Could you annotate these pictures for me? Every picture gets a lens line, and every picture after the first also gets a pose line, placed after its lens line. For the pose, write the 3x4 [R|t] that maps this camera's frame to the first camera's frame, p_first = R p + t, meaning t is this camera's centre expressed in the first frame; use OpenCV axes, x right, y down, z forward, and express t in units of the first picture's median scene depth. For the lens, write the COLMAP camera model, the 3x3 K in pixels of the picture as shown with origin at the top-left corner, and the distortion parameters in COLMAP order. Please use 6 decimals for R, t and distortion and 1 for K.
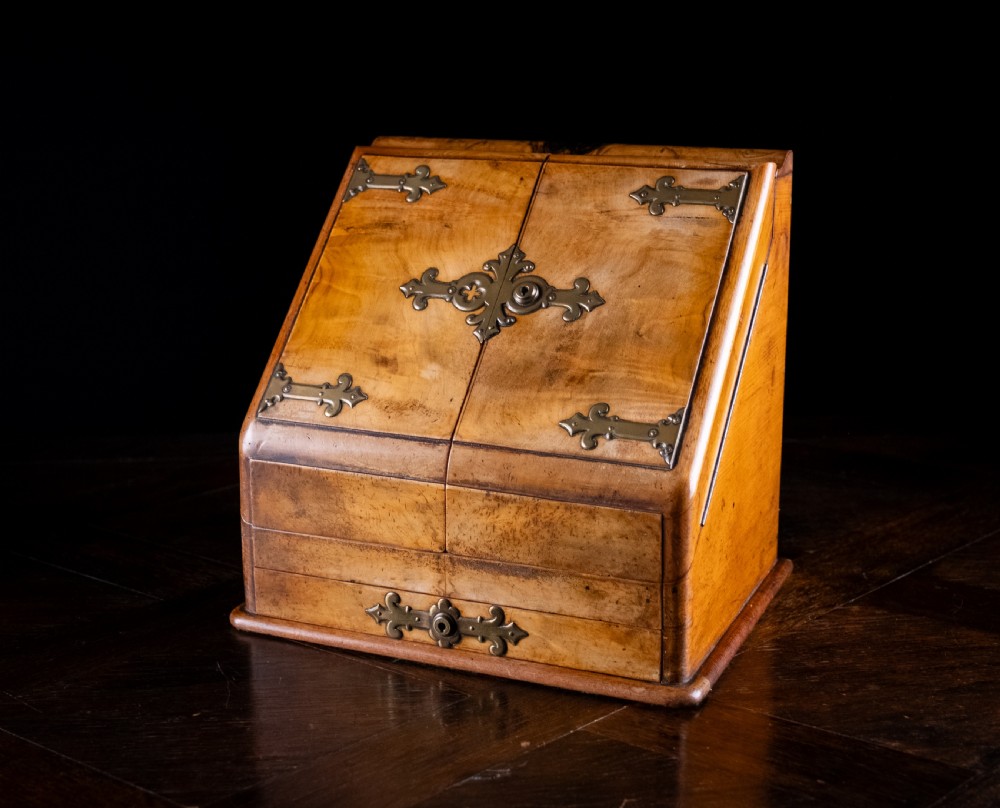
lens RADIAL K [[1442.4, 0, 512.5], [0, 1442.4, 448.1], [0, 0, 1]] dist [-0.026263, 0.000000]
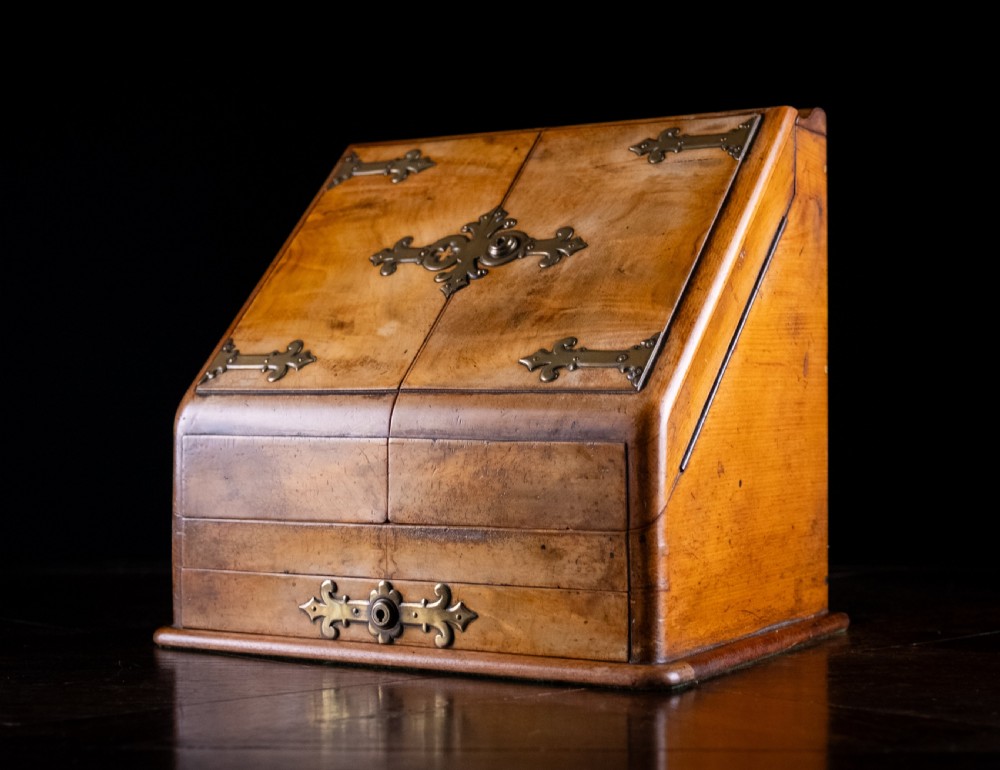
lens RADIAL K [[1649.0, 0, 545.6], [0, 1649.0, 485.3], [0, 0, 1]] dist [0.002610, 0.000000]
pose [[0.993154, 0.006920, -0.116604, 0.155309], [-0.033928, 0.972297, -0.231273, 0.267571], [0.111773, 0.233645, 0.965876, 0.076695]]
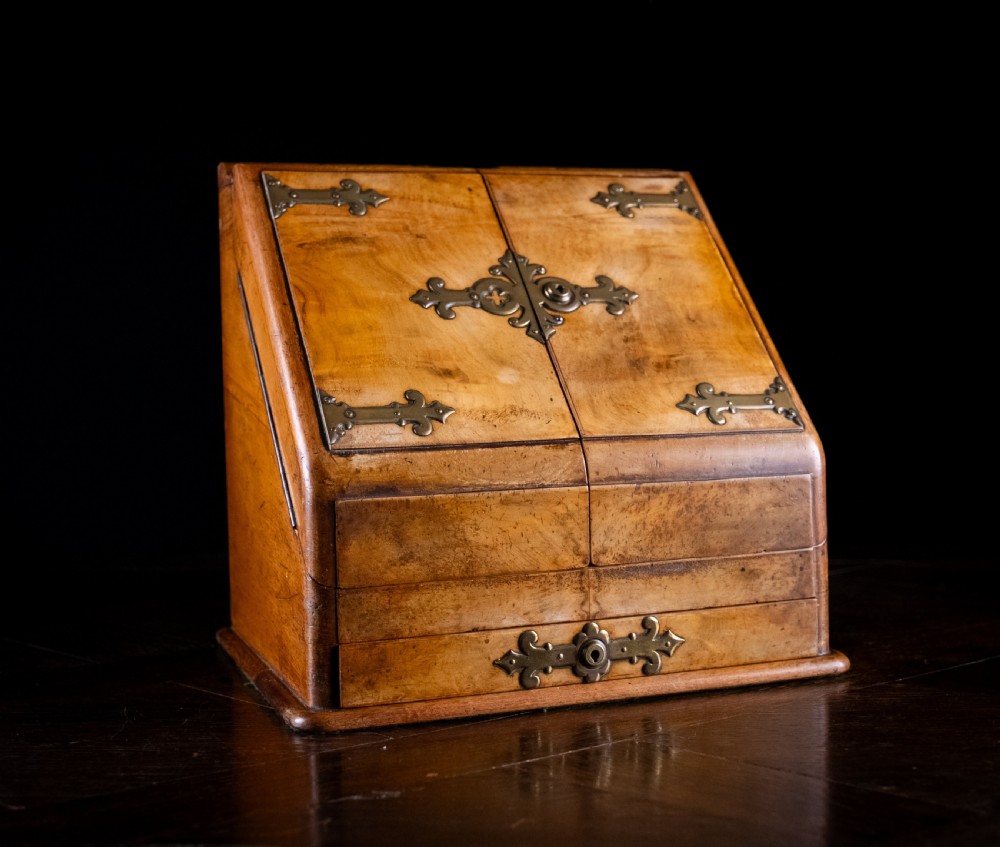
lens RADIAL K [[1618.8, 0, 514.8], [0, 1618.8, 446.4], [0, 0, 1]] dist [-0.011797, 0.000000]
pose [[0.728116, -0.071317, 0.681734, -0.739448], [0.208522, 0.970481, -0.121185, 0.110501], [-0.652967, 0.230393, 0.721493, 0.297695]]
